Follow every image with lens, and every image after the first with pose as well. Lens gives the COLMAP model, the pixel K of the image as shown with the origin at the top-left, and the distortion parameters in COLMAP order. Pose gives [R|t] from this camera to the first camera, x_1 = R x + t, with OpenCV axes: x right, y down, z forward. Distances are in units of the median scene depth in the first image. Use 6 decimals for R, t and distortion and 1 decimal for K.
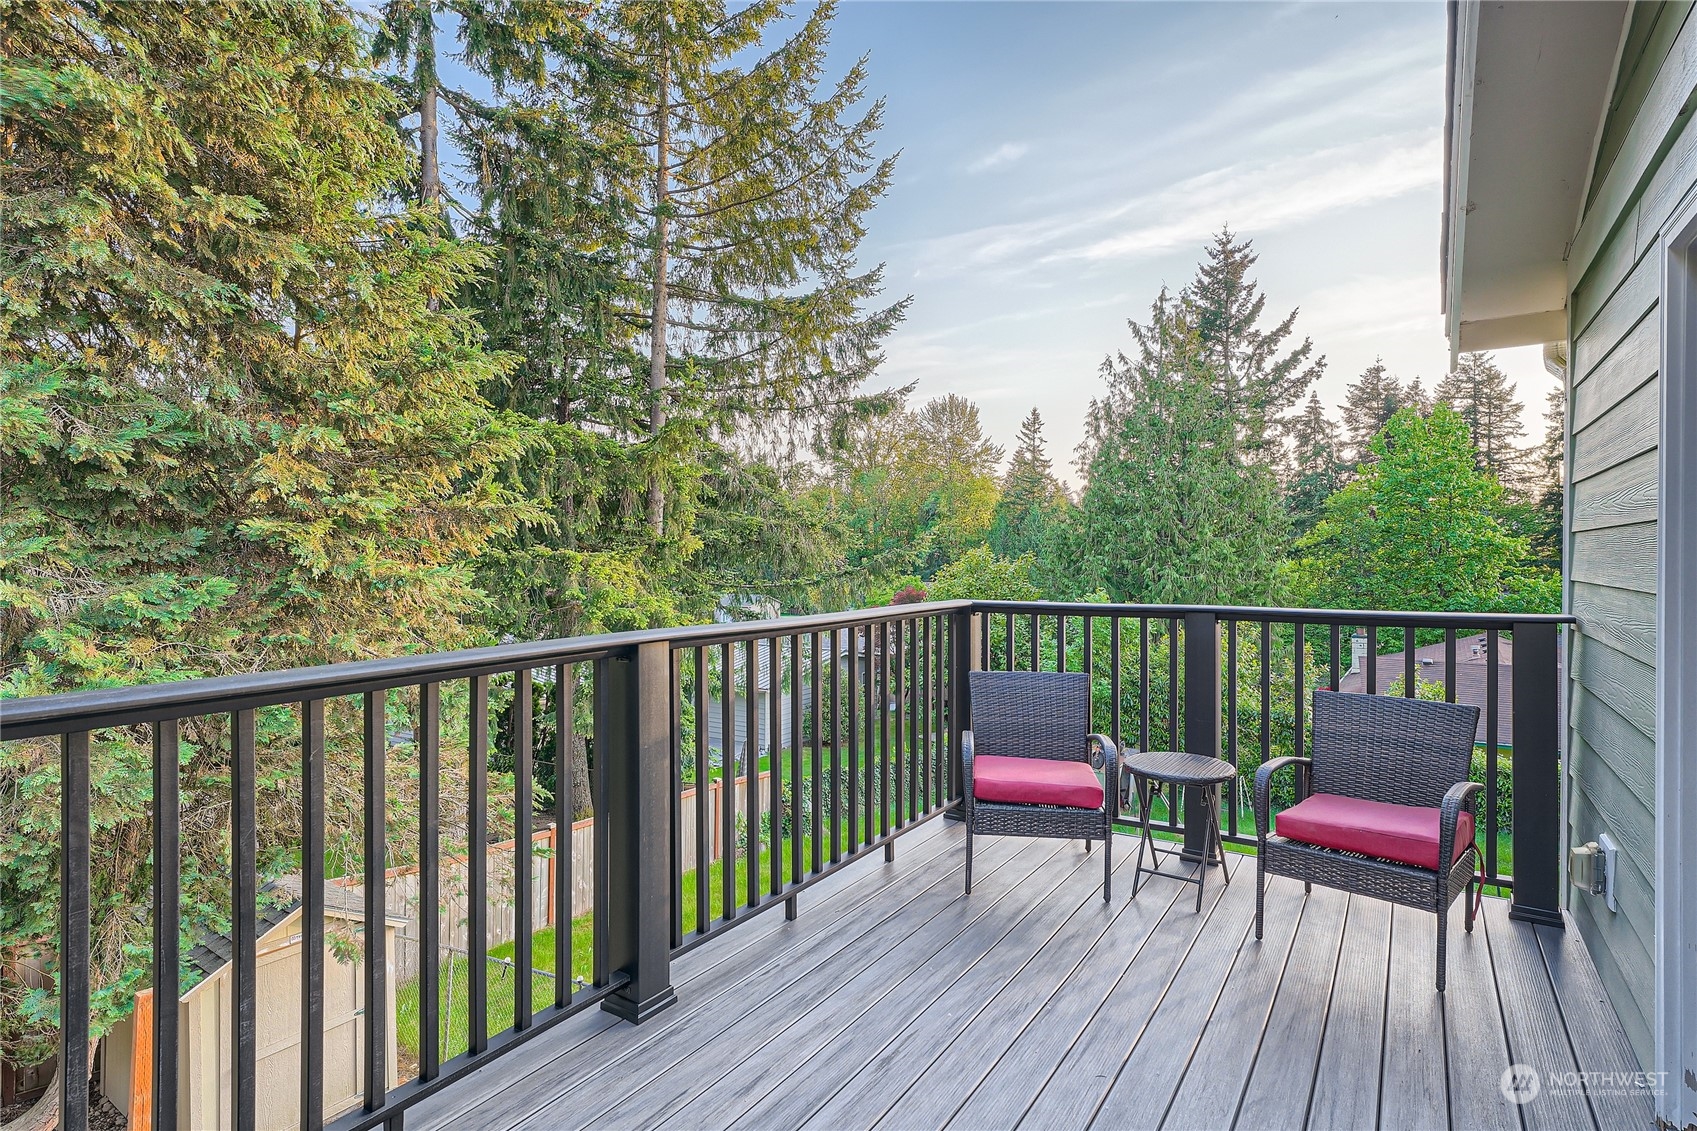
lens RADIAL K [[878.4, 0, 846.8], [0, 878.4, 556.8], [0, 0, 1]] dist [0.006291, -0.000200]
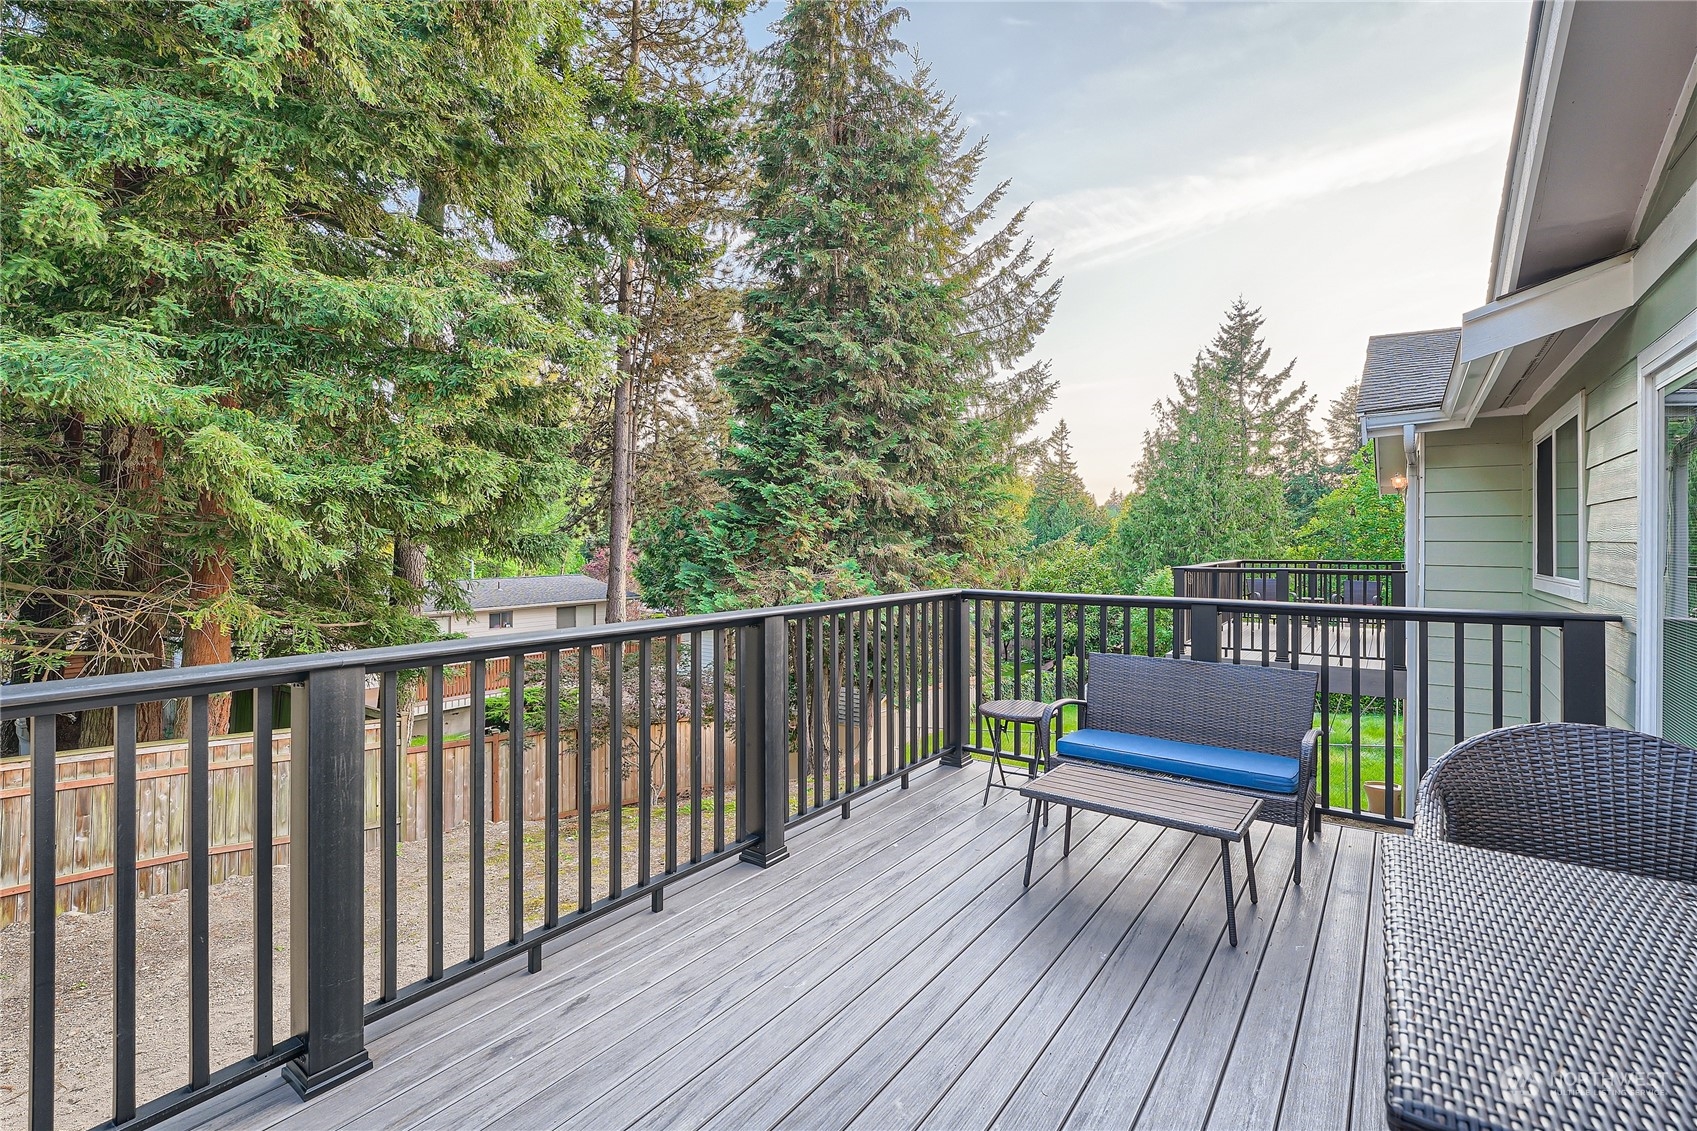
lens RADIAL K [[786.2, 0, 848.8], [0, 786.2, 556.7], [0, 0, 1]] dist [-0.005622, 0.000331]
pose [[0.999517, -0.005350, -0.030603, -0.130173], [0.005799, 0.999877, 0.014589, -0.001651], [0.030521, -0.014760, 0.999425, -0.214812]]
